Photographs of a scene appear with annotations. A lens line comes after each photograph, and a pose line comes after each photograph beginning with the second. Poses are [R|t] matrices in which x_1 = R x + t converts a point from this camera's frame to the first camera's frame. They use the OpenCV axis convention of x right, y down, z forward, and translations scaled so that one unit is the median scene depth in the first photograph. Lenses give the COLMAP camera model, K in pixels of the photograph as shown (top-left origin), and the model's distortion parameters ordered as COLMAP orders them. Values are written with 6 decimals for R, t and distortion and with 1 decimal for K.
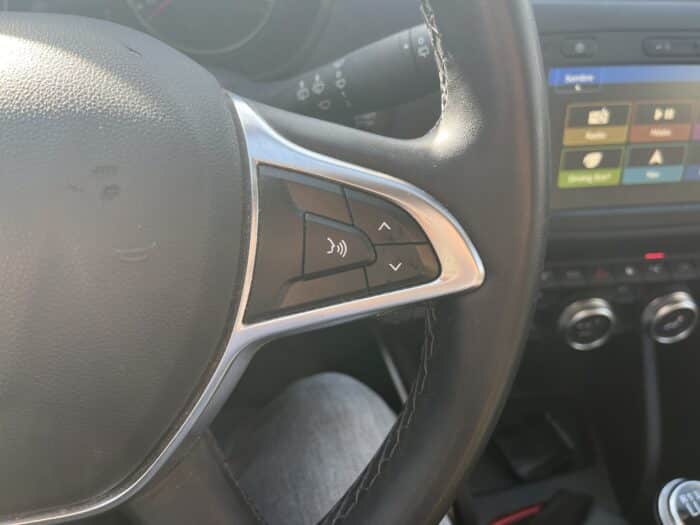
lens RADIAL K [[540.1, 0, 348.7], [0, 540.1, 247.6], [0, 0, 1]] dist [0.068023, -0.129909]
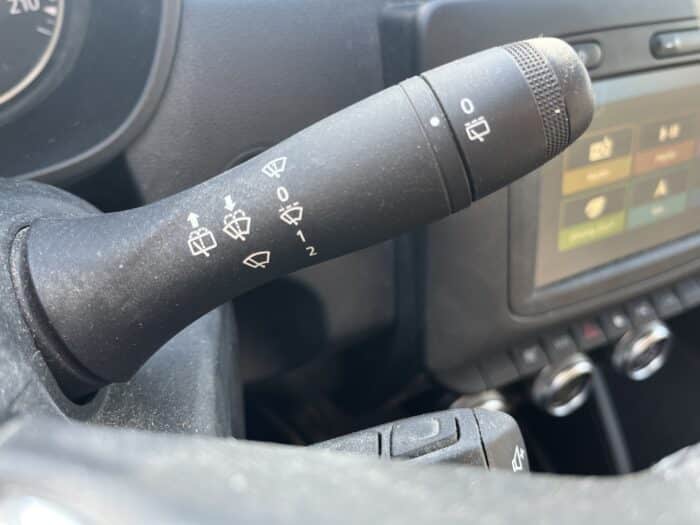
lens RADIAL K [[540.1, 0, 348.7], [0, 540.1, 247.6], [0, 0, 1]] dist [0.068023, -0.129909]
pose [[0.942114, -0.188909, 0.277010, -0.070926], [0.181650, 0.981994, 0.051884, -0.210296], [-0.281823, 0.001438, 0.959465, 0.411521]]
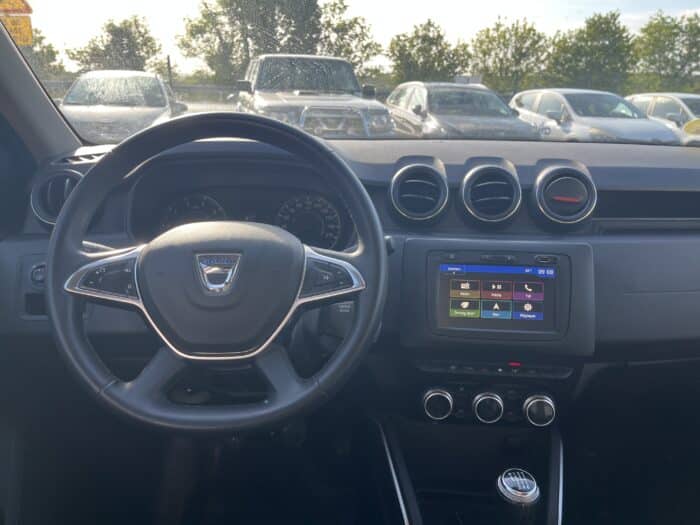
lens RADIAL K [[533.4, 0, 347.8], [0, 533.4, 262.5], [0, 0, 1]] dist [0.063800, -0.095051]
pose [[0.981501, 0.051816, -0.184314, 0.381864], [-0.126484, 0.898177, -0.421046, 0.680916], [0.143730, 0.436570, 0.888115, -1.111519]]
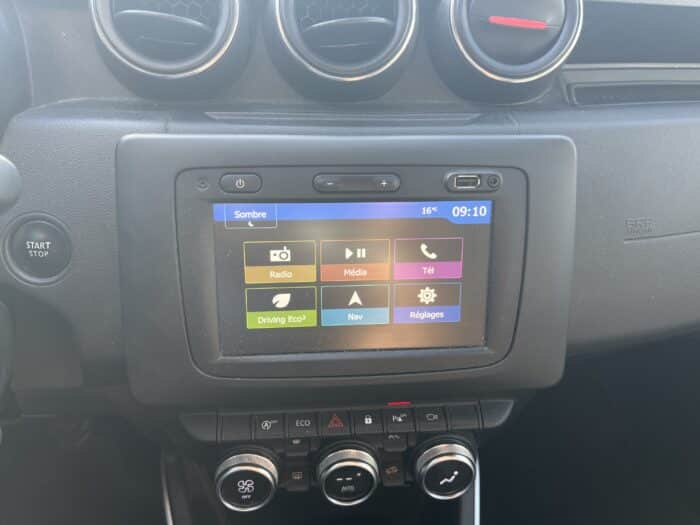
lens RADIAL K [[533.4, 0, 347.8], [0, 533.4, 262.5], [0, 0, 1]] dist [0.063800, -0.095051]
pose [[0.999687, 0.025024, -0.000307, 0.572073], [-0.024735, 0.986142, -0.164051, -0.080778], [-0.003802, 0.164007, 0.986452, 0.105670]]
